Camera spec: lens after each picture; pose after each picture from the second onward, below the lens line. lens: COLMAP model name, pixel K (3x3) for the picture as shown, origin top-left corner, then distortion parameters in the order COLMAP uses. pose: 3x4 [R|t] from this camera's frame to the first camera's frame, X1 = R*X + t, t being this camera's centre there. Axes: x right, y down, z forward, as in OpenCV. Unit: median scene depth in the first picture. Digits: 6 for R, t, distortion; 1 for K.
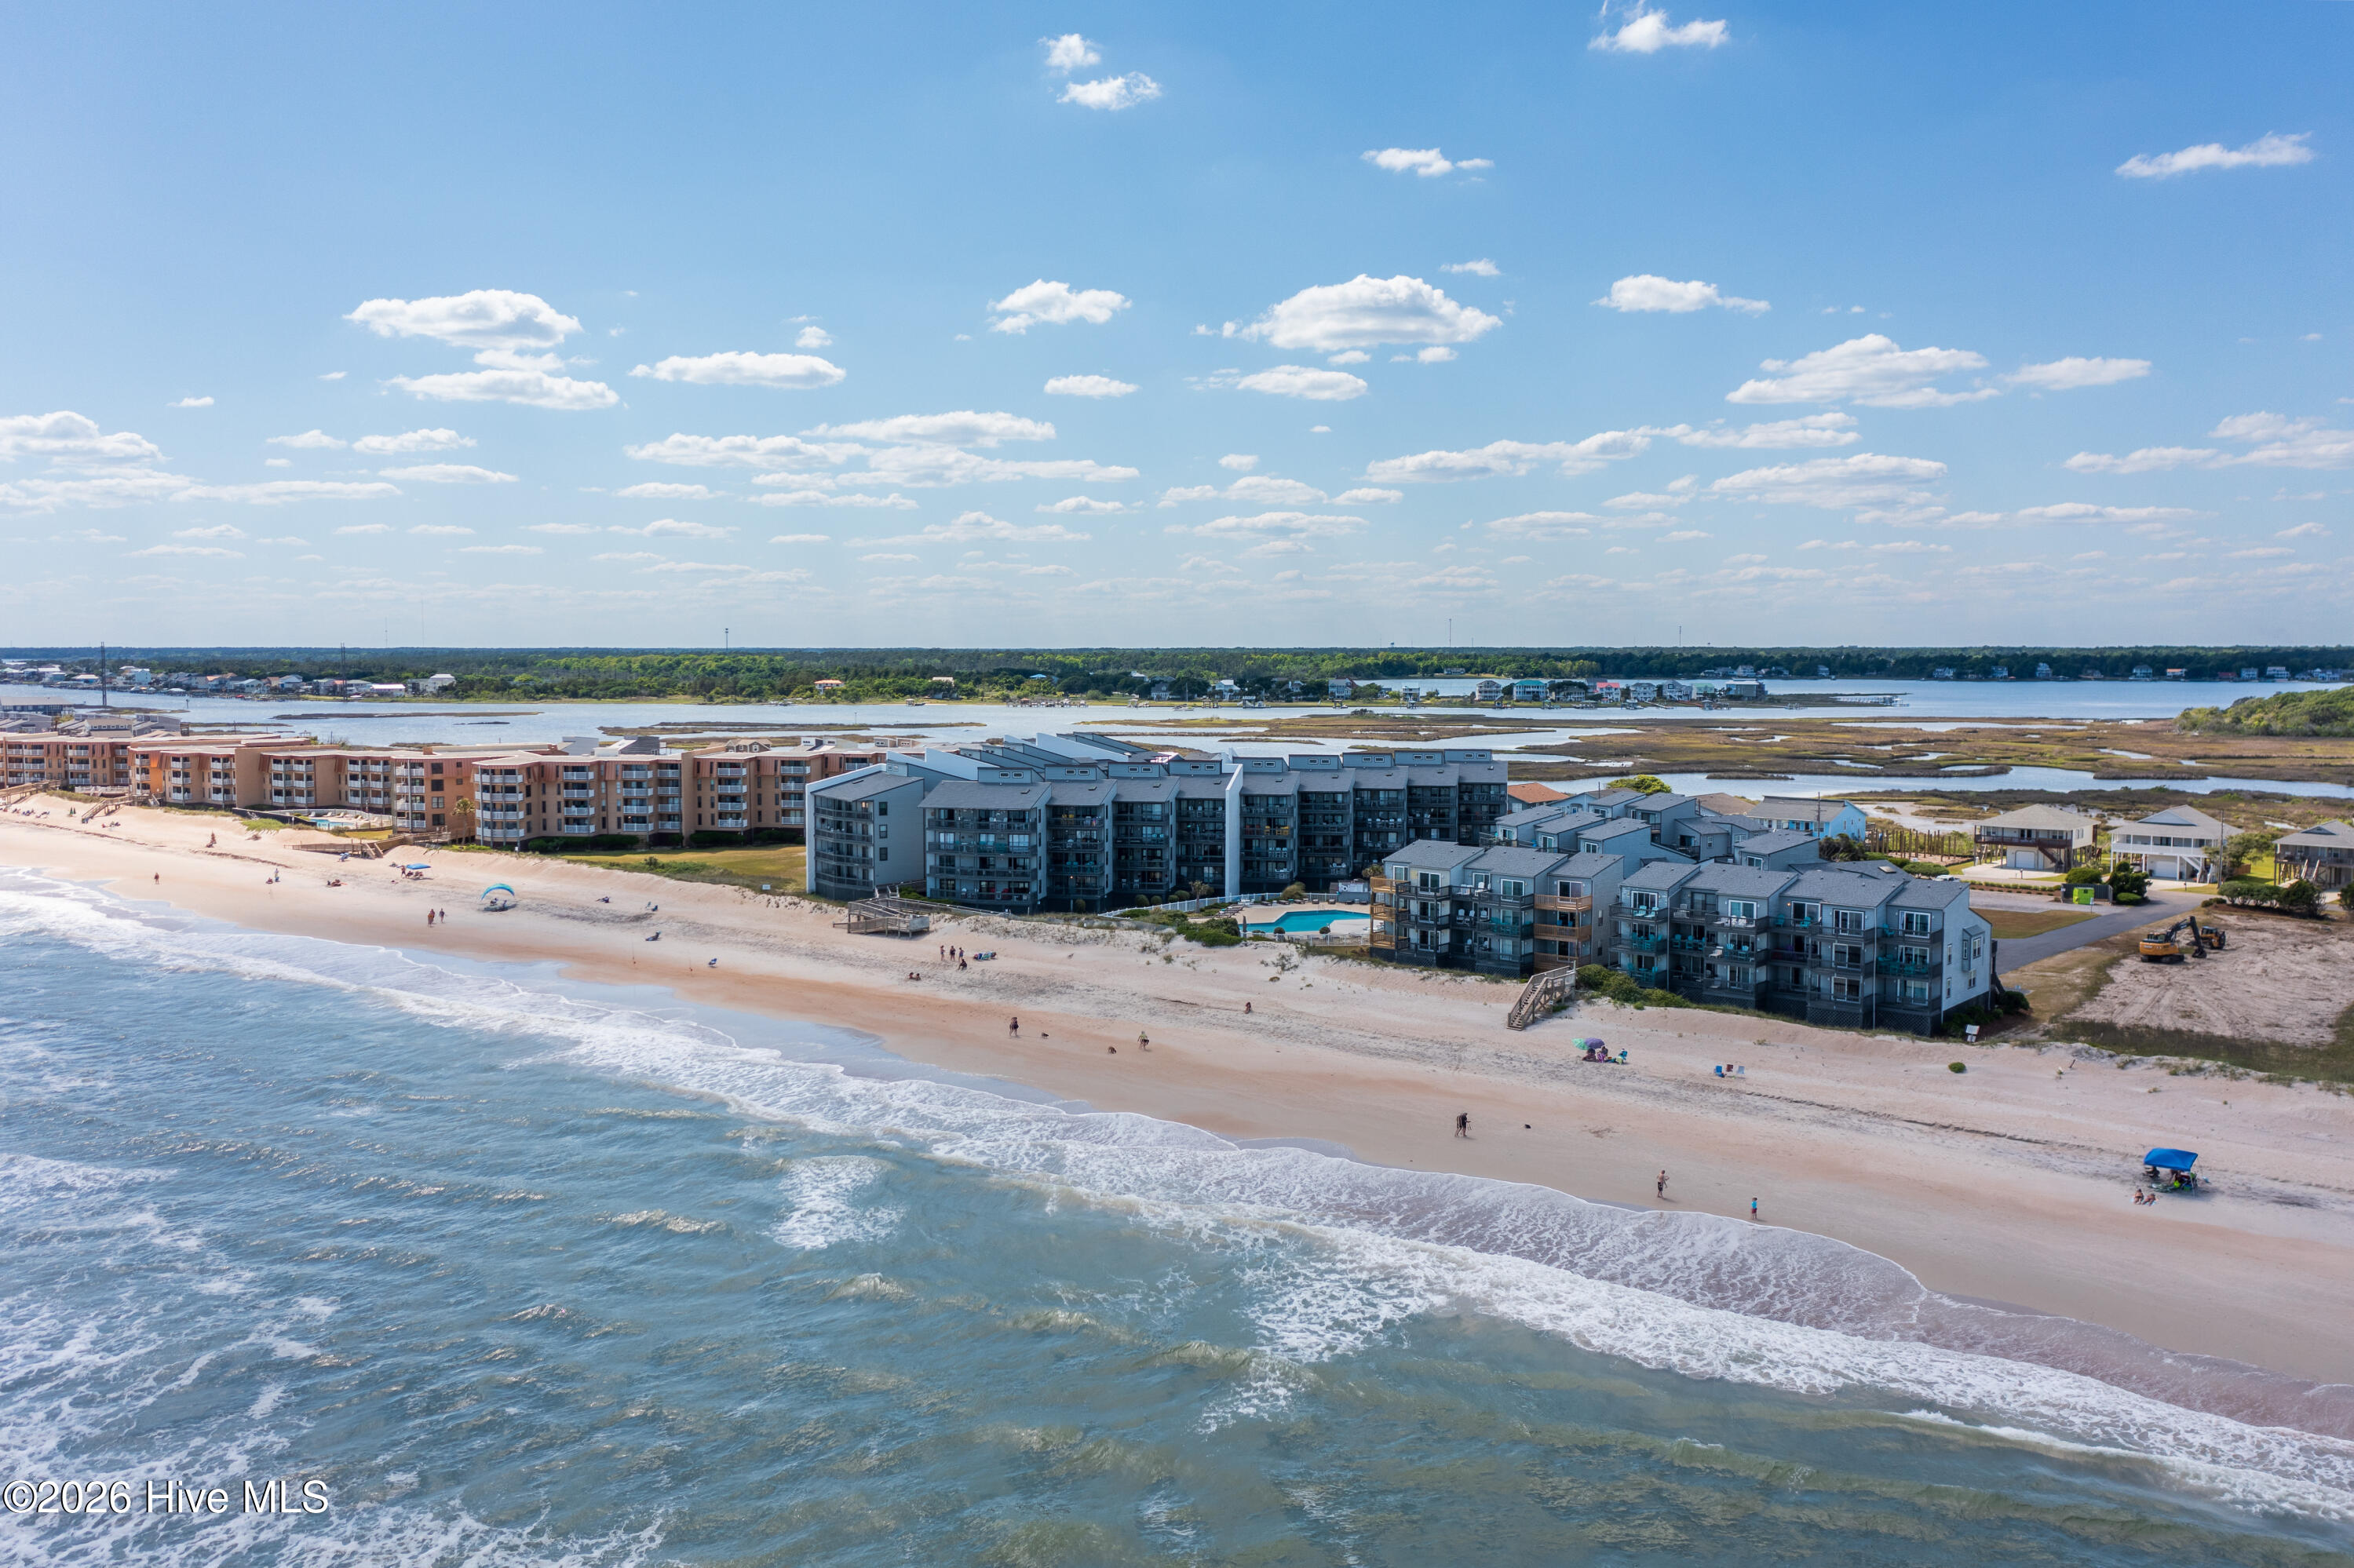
lens RADIAL K [[1869.3, 0, 1179.8], [0, 1869.3, 782.1], [0, 0, 1]] dist [0.006926, 0.015856]
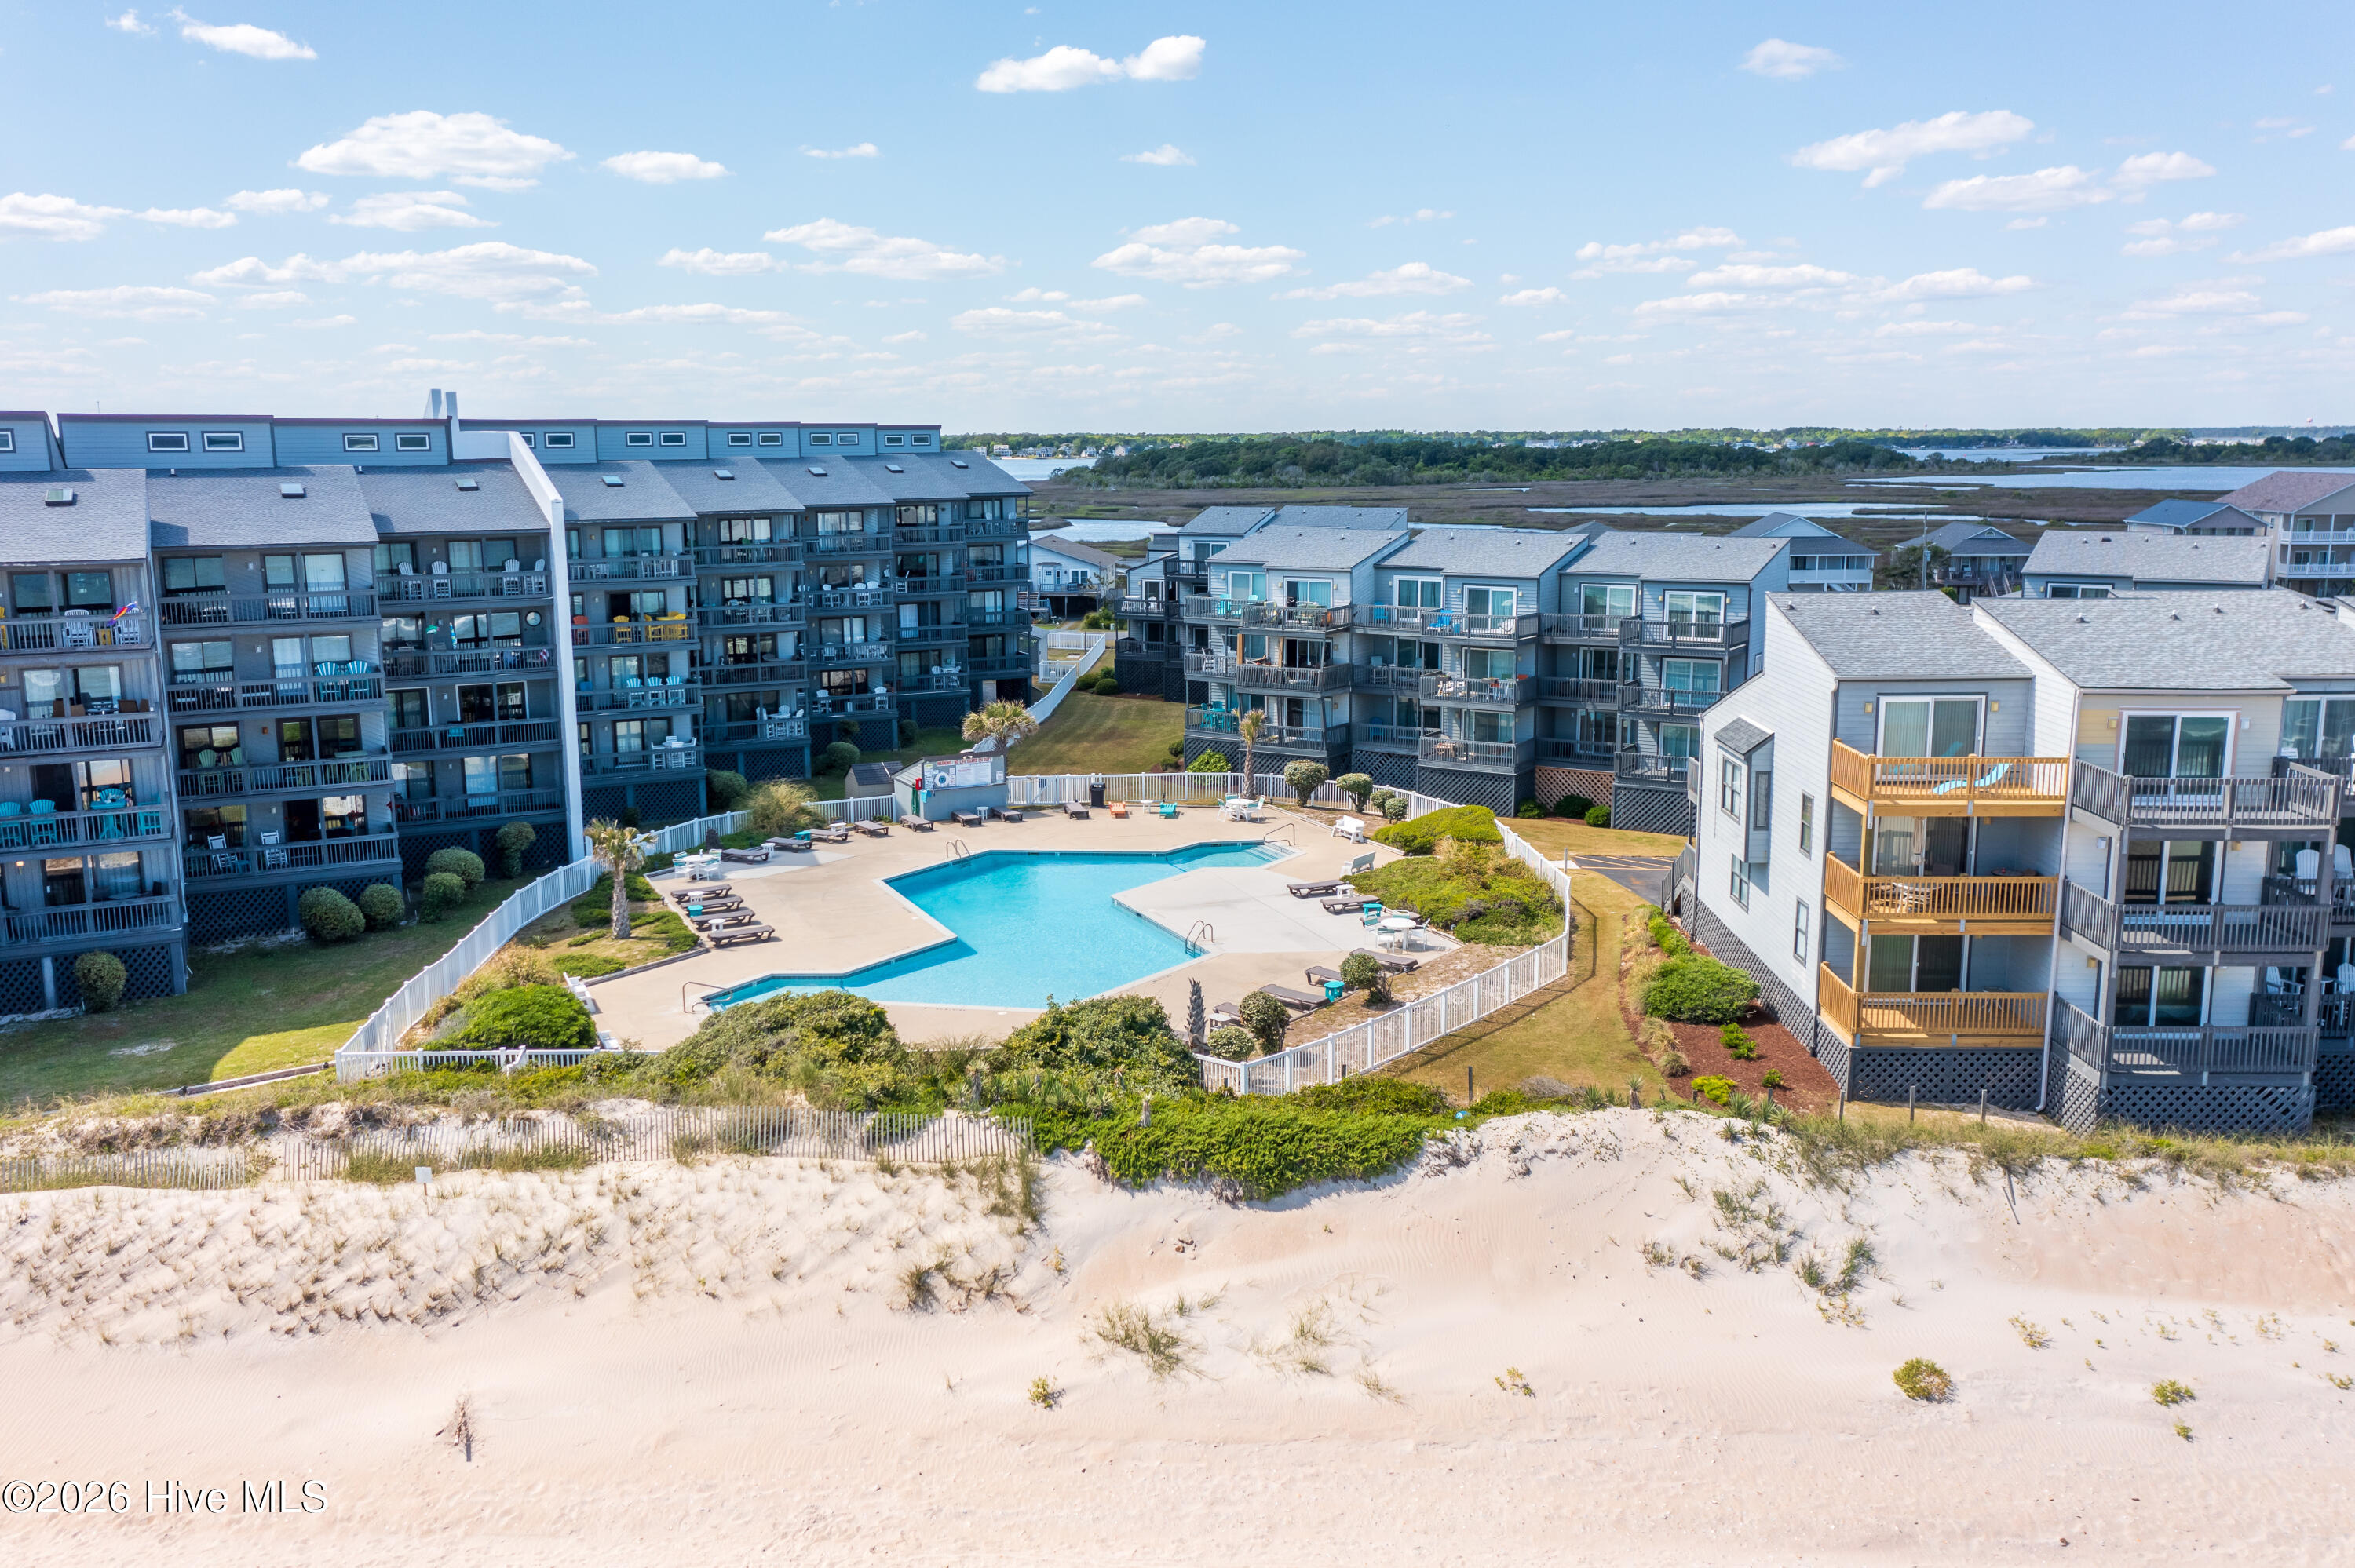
lens RADIAL K [[1898.0, 0, 1177.2], [0, 1898.0, 788.3], [0, 0, 1]] dist [0.007224, 0.016037]
pose [[0.791887, -0.116338, 0.599484, -0.100926], [0.050438, 0.990791, 0.125652, 0.020394], [-0.608582, -0.069265, 0.790462, 0.831401]]
